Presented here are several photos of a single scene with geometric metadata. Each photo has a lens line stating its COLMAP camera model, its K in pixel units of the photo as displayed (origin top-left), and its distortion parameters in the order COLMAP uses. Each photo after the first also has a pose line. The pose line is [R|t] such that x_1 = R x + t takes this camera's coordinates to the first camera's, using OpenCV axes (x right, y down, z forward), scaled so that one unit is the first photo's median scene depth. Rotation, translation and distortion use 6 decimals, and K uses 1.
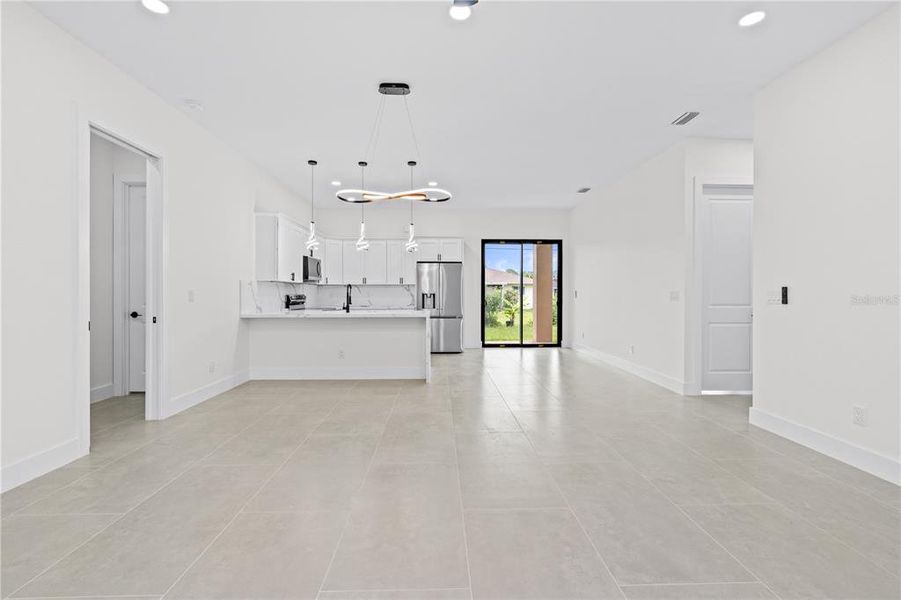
lens RADIAL K [[408.9, 0, 451.9], [0, 408.9, 293.1], [0, 0, 1]] dist [-0.007127, 0.001670]
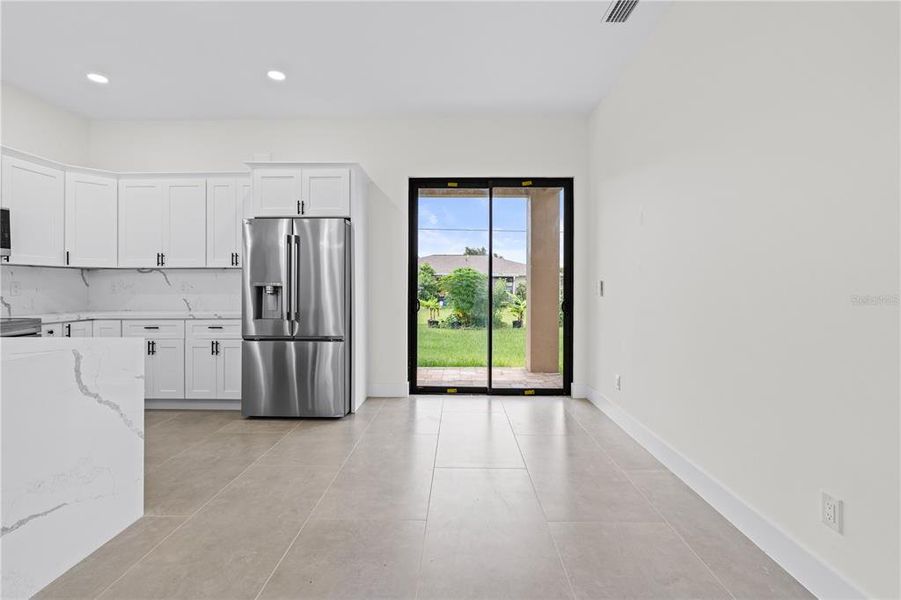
lens RADIAL K [[408.9, 0, 455.7], [0, 408.9, 284.2], [0, 0, 1]] dist [-0.007127, 0.001670]
pose [[0.998949, 0.003019, -0.045726, 0.167715], [-0.003255, 0.999982, -0.005094, 0.000496], [0.045710, 0.005237, 0.998941, 0.557739]]
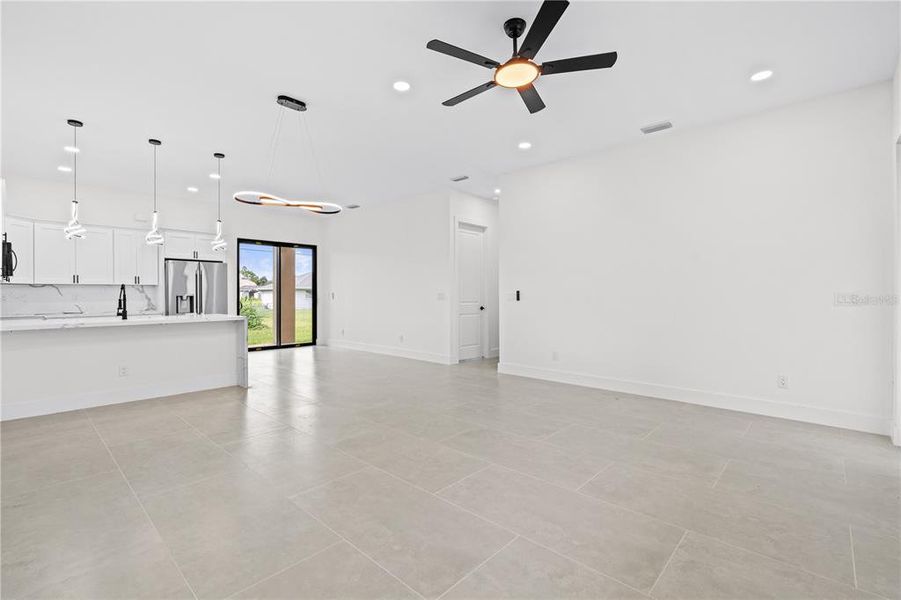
lens RADIAL K [[408.9, 0, 456.4], [0, 408.9, 292.7], [0, 0, 1]] dist [-0.007127, 0.001670]
pose [[0.698219, 0.001562, 0.715883, -0.273884], [0.002791, 0.999984, -0.004903, 0.000265], [-0.715879, 0.005421, 0.698203, -0.022149]]
